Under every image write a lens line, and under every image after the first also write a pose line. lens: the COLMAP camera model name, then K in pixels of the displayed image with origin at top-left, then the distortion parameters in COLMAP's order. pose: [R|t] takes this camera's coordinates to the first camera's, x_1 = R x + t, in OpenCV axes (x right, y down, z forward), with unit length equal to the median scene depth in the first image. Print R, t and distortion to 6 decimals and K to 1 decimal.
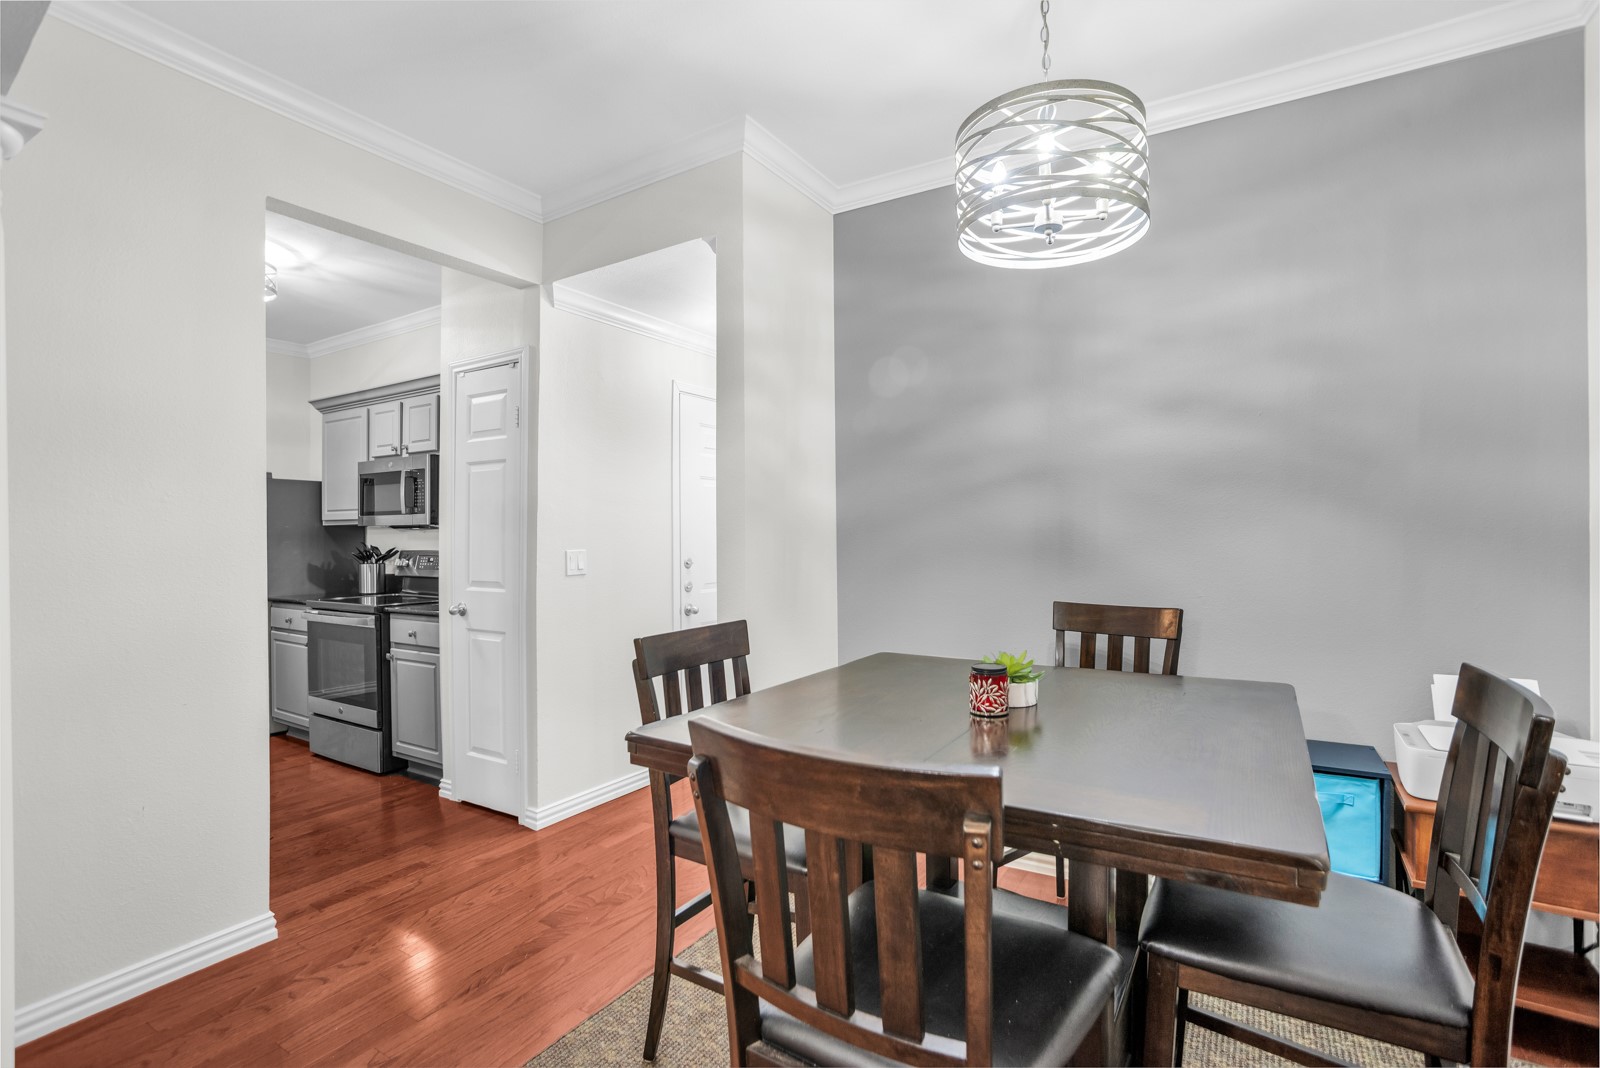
lens RADIAL K [[754.9, 0, 806.5], [0, 754.9, 522.4], [0, 0, 1]] dist [-0.001602, 0.000036]
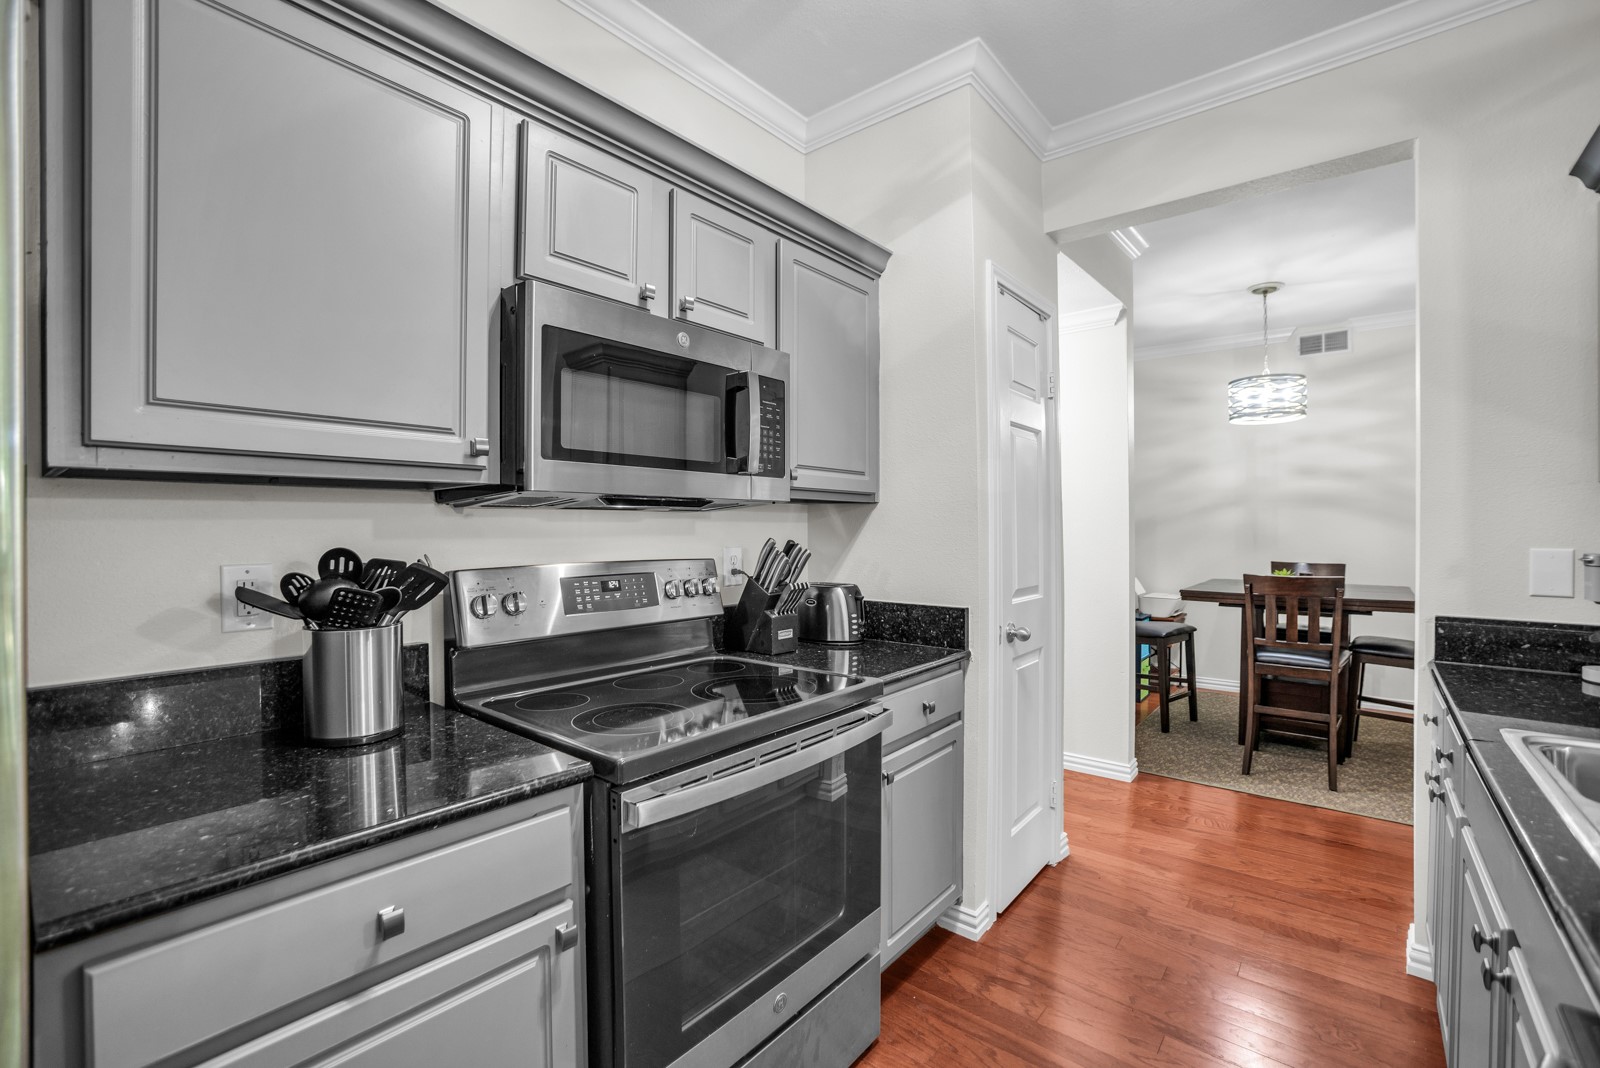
lens RADIAL K [[700.2, 0, 799.1], [0, 700.2, 526.7], [0, 0, 1]] dist [-0.041568, 0.007444]
pose [[0.129741, 0.009404, 0.991503, -1.306668], [-0.015315, 0.999855, -0.007479, 0.029941], [-0.991430, -0.014215, 0.129866, 1.302542]]
